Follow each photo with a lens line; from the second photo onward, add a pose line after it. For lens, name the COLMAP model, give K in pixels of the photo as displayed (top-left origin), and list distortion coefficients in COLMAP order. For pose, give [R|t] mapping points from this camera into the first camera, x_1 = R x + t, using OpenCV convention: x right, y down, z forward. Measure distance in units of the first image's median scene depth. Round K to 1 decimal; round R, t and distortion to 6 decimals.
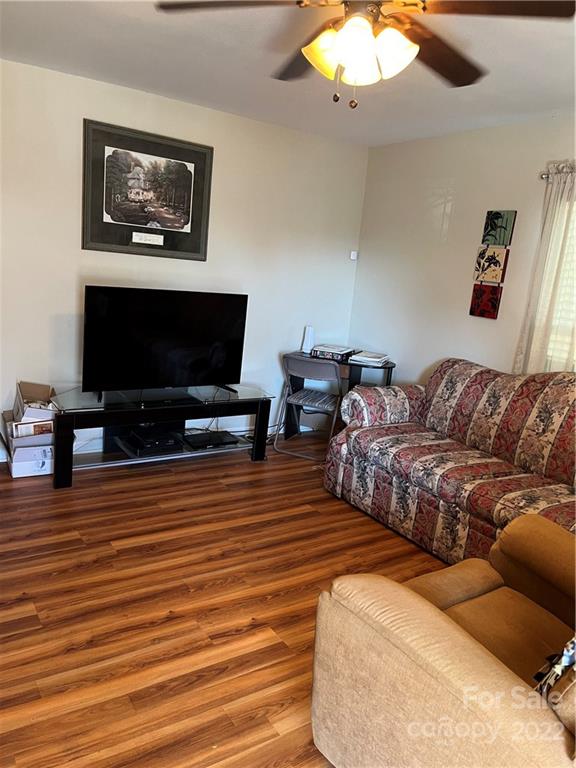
lens RADIAL K [[575.6, 0, 288.0], [0, 575.6, 384.0], [0, 0, 1]] dist [0.013854, 0.001182]
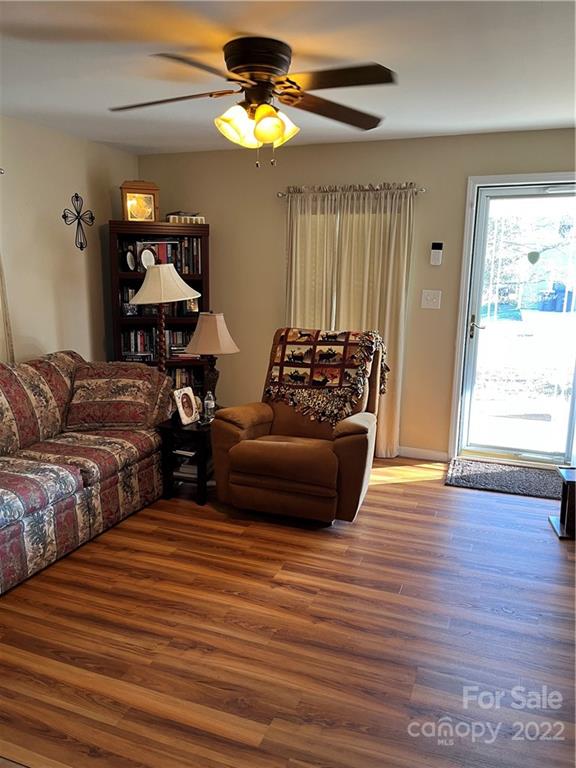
lens RADIAL K [[575.6, 0, 288.0], [0, 575.6, 384.0], [0, 0, 1]] dist [0.013854, 0.001182]
pose [[-0.569336, -0.261248, 0.779490, -0.612134], [0.097868, 0.919884, 0.379784, -0.292605], [-0.816259, 0.292512, -0.498155, 0.987202]]
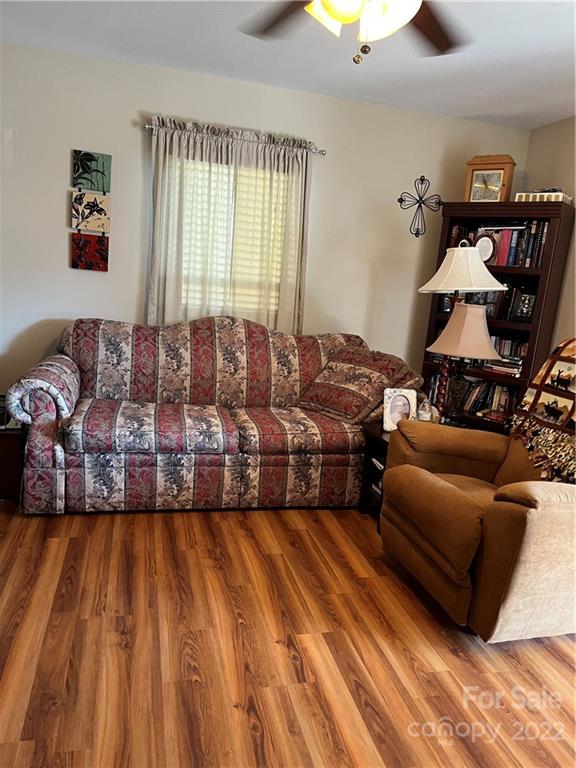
lens RADIAL K [[575.2, 0, 295.3], [0, 575.2, 383.1], [0, 0, 1]] dist [0.066699, -0.079451]
pose [[0.335333, -0.237474, 0.911679, -0.518141], [0.133585, 0.969917, 0.203509, -0.100790], [-0.932581, 0.053543, 0.356968, 0.437893]]
